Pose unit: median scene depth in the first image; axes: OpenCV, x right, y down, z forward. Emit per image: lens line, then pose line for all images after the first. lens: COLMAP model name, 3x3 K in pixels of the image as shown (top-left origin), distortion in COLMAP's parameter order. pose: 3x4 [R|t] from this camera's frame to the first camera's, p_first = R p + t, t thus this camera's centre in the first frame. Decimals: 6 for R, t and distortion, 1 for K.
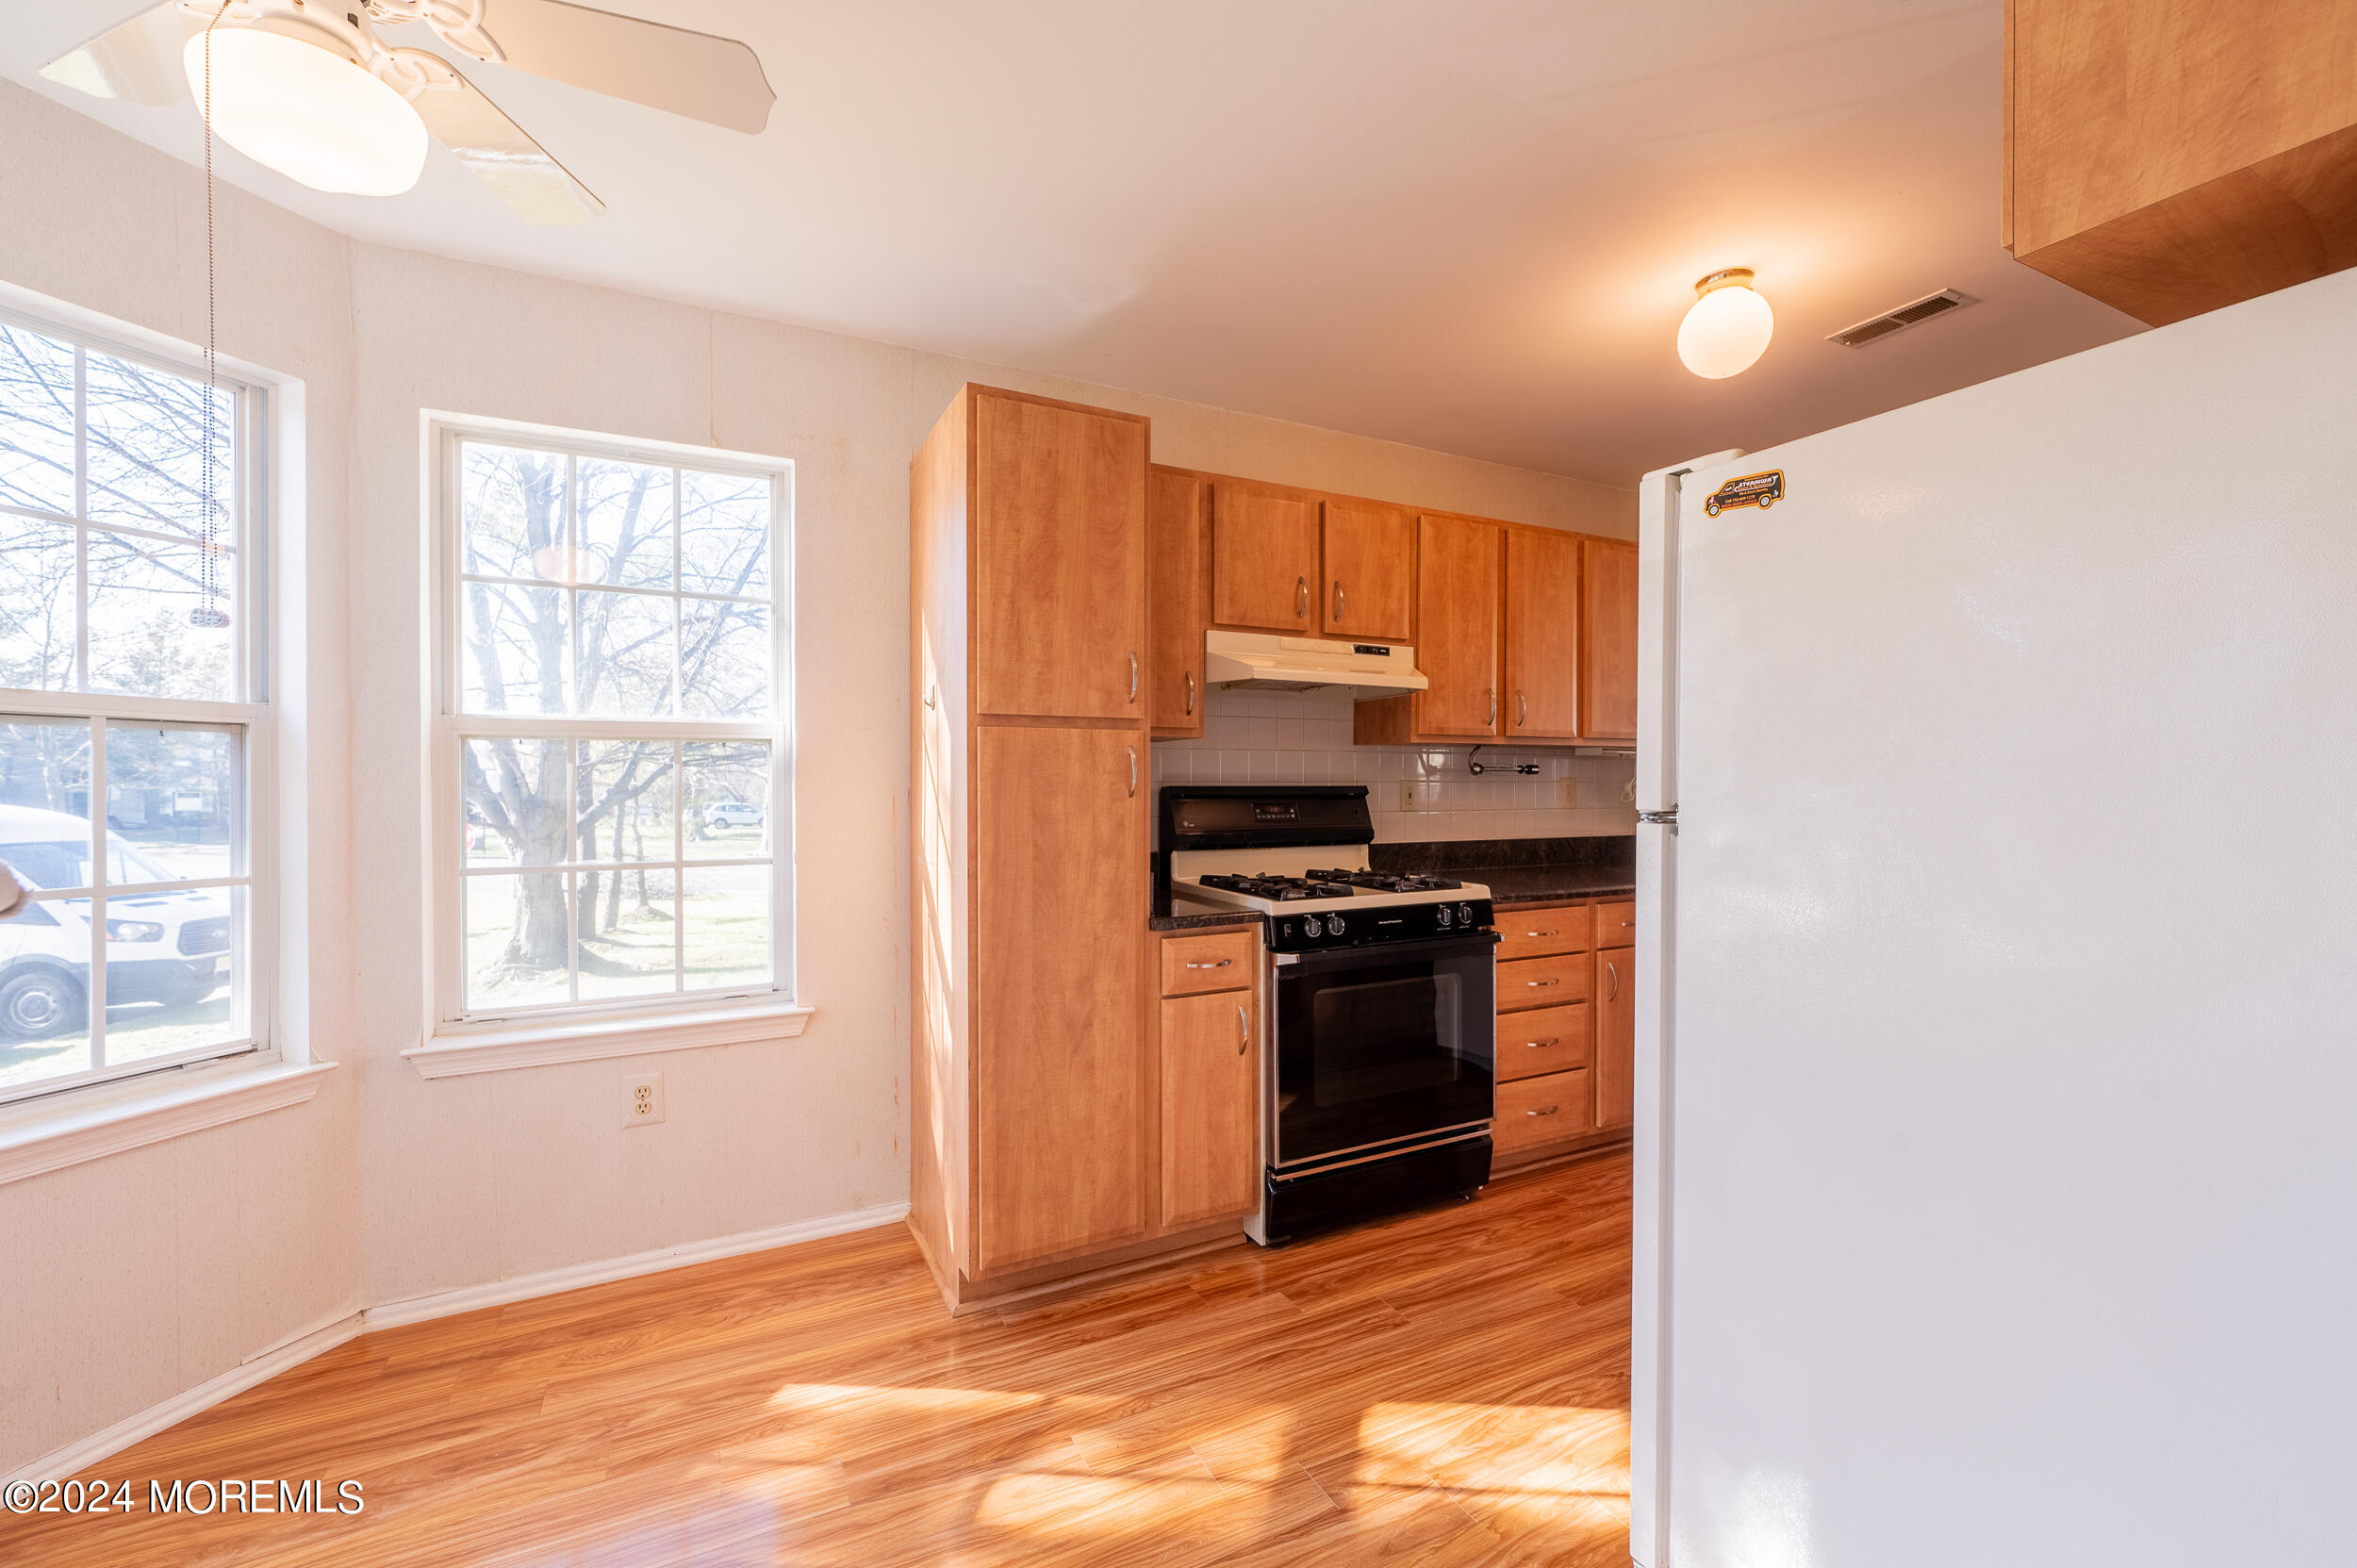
lens RADIAL K [[943.3, 0, 1177.5], [0, 943.3, 790.1], [0, 0, 1]] dist [0.000598, 0.000195]
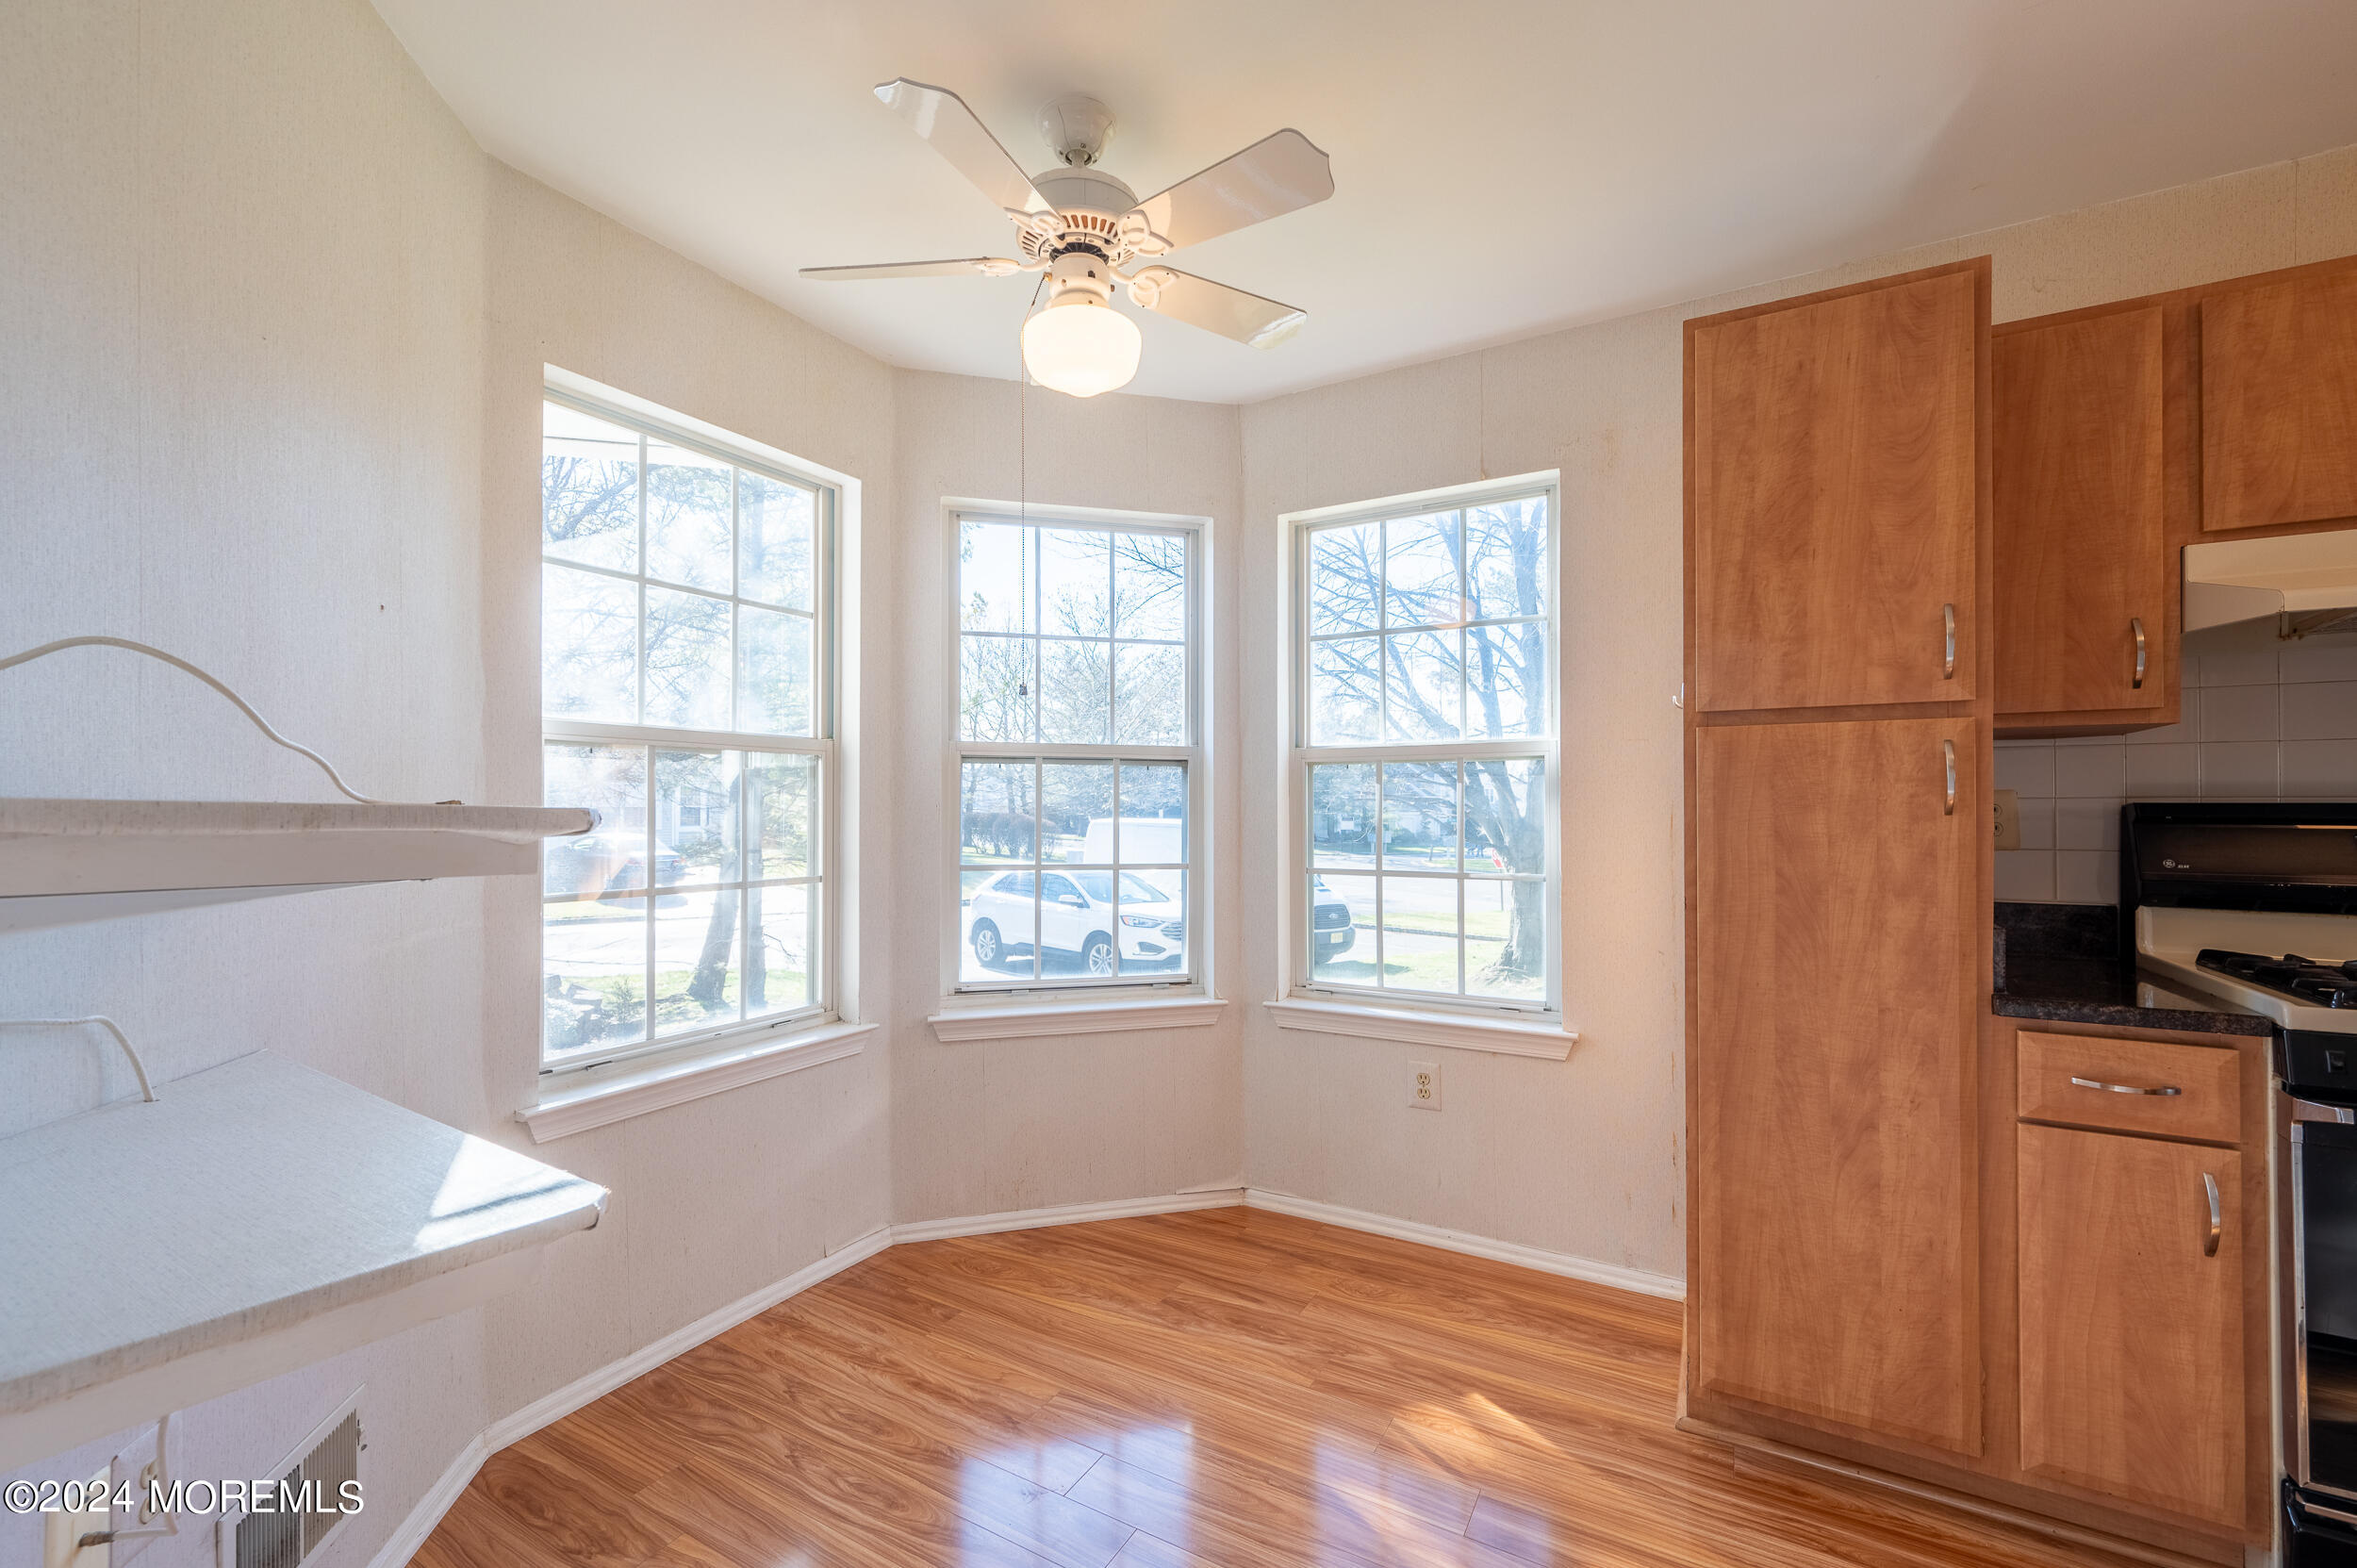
lens RADIAL K [[953.0, 0, 1185.1], [0, 953.0, 807.5], [0, 0, 1]] dist [-0.000532, 0.000433]
pose [[0.561797, 0.000225, -0.827275, 0.217199], [-0.009755, 0.999932, -0.006353, 0.012086], [0.827217, 0.011639, 0.561761, 0.145960]]
